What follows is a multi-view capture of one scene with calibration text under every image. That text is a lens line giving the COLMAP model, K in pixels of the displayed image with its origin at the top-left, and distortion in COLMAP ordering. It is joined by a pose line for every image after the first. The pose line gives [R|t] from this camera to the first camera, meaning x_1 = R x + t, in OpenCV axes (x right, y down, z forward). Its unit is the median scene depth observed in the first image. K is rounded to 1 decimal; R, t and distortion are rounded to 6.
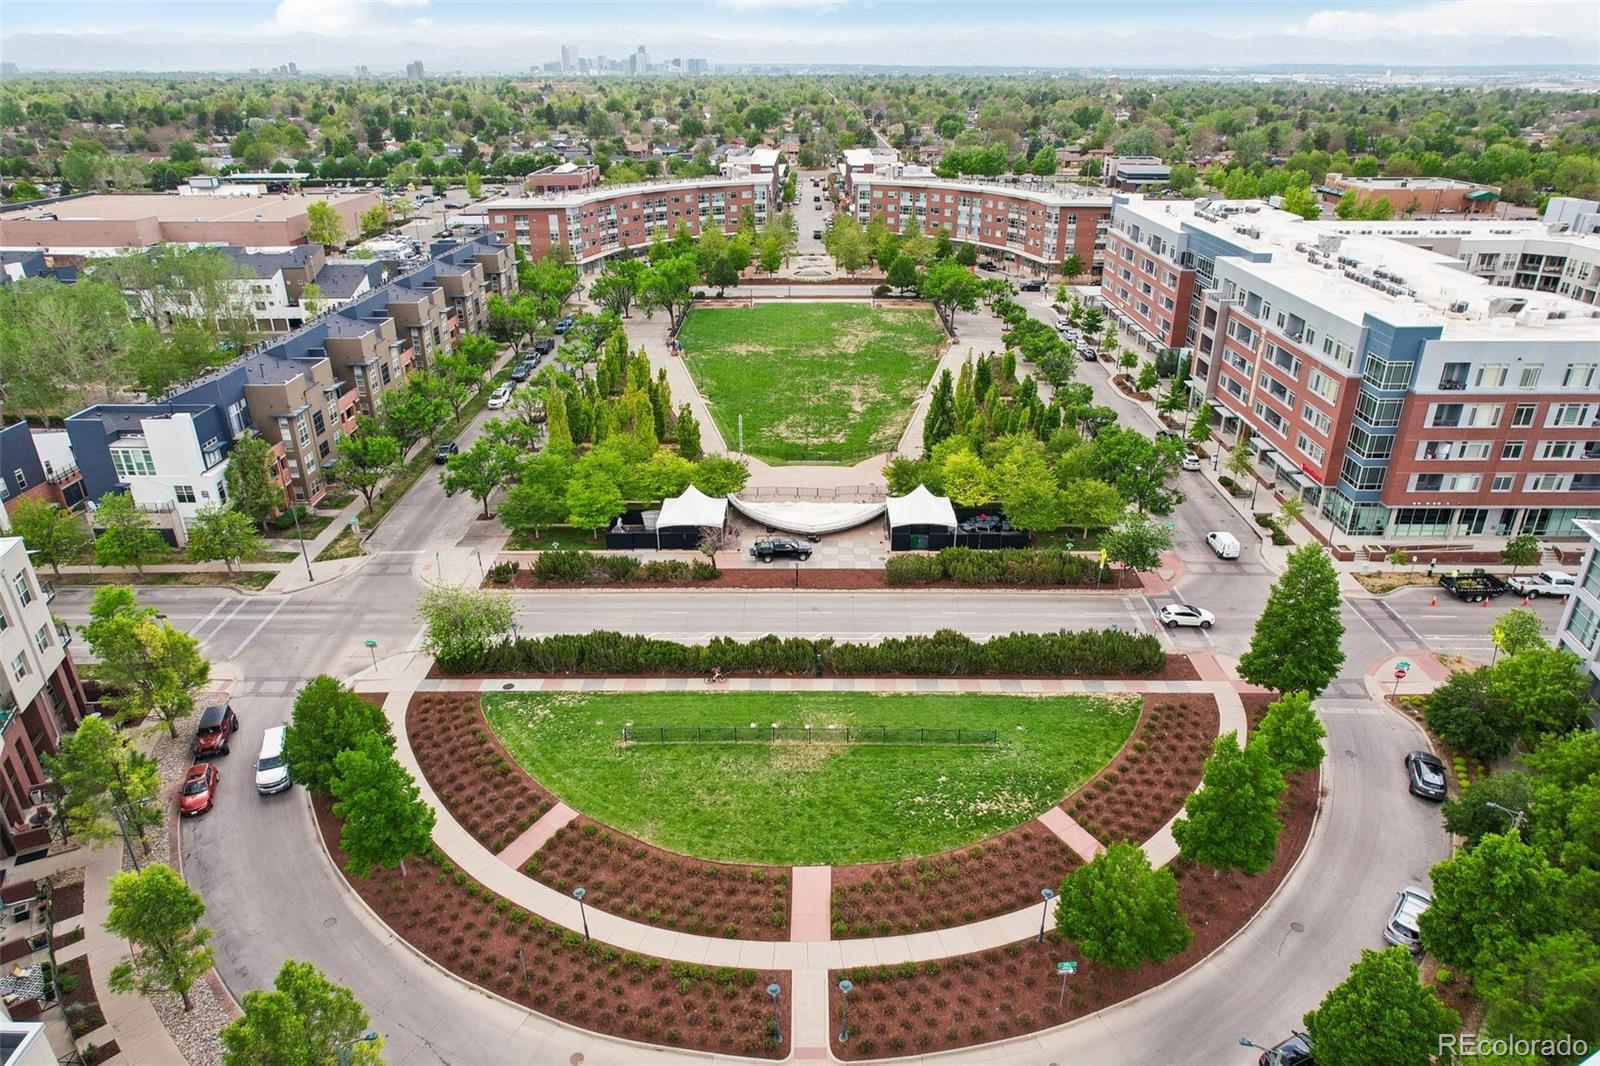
lens RADIAL K [[990.1, 0, 806.3], [0, 990.1, 527.6], [0, 0, 1]] dist [-0.043549, 0.026816]
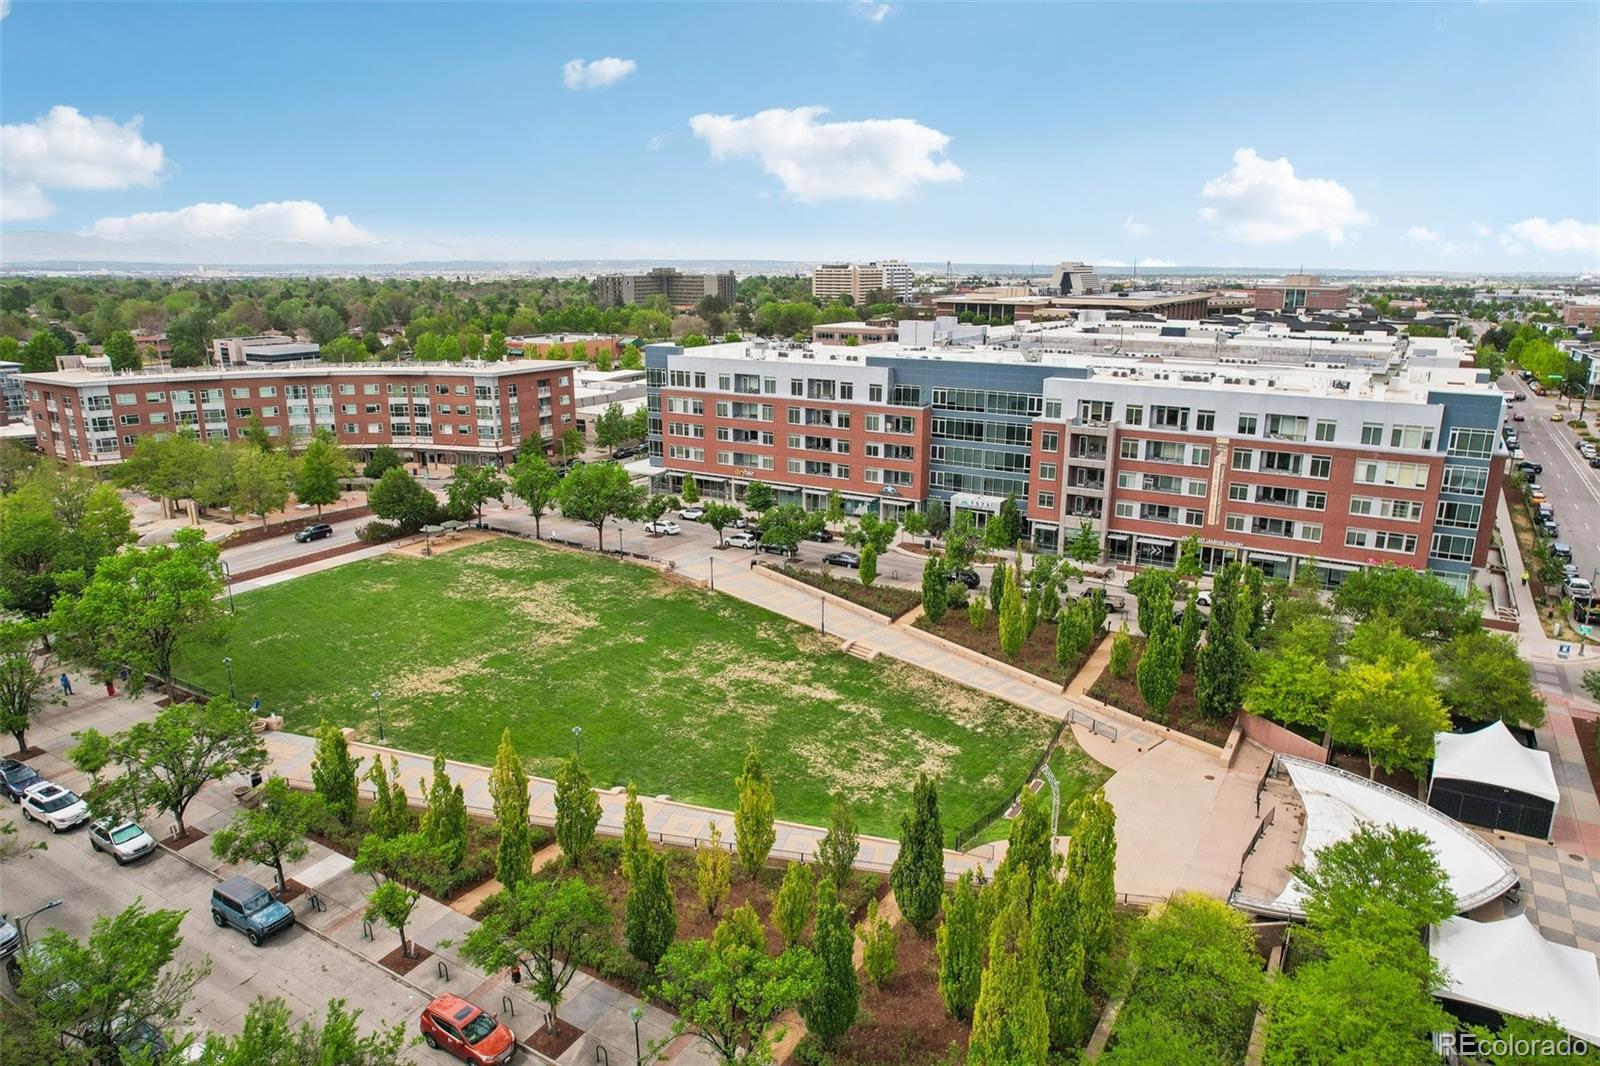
lens RADIAL K [[990.1, 0, 785.8], [0, 990.1, 533.3], [0, 0, 1]] dist [-0.043549, 0.026816]
pose [[0.522993, -0.221805, 0.822971, -0.242250], [0.359667, 0.932801, 0.022840, -0.133523], [-0.772734, 0.284050, 0.567625, 0.380126]]
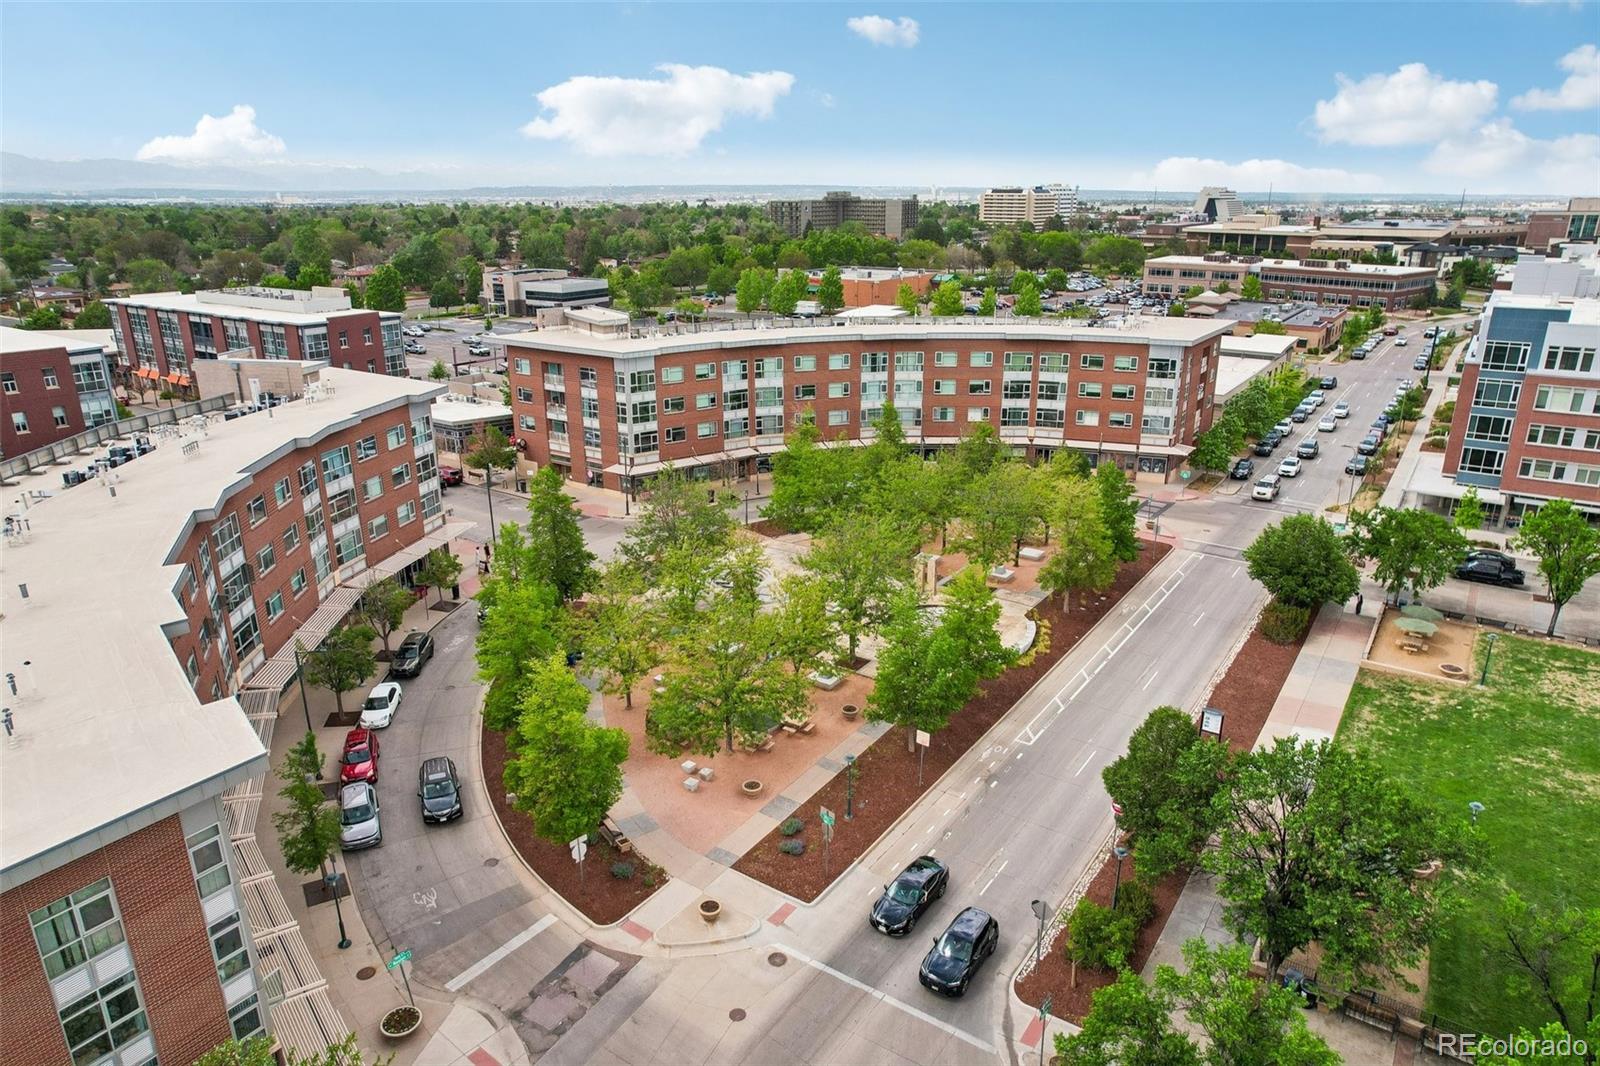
lens RADIAL K [[990.1, 0, 801.1], [0, 990.1, 534.6], [0, 0, 1]] dist [-0.043549, 0.026816]
pose [[0.565791, -0.271153, 0.778689, -0.253625], [0.349615, 0.934179, 0.071269, -0.299742], [-0.746760, 0.231918, 0.623349, 0.747662]]
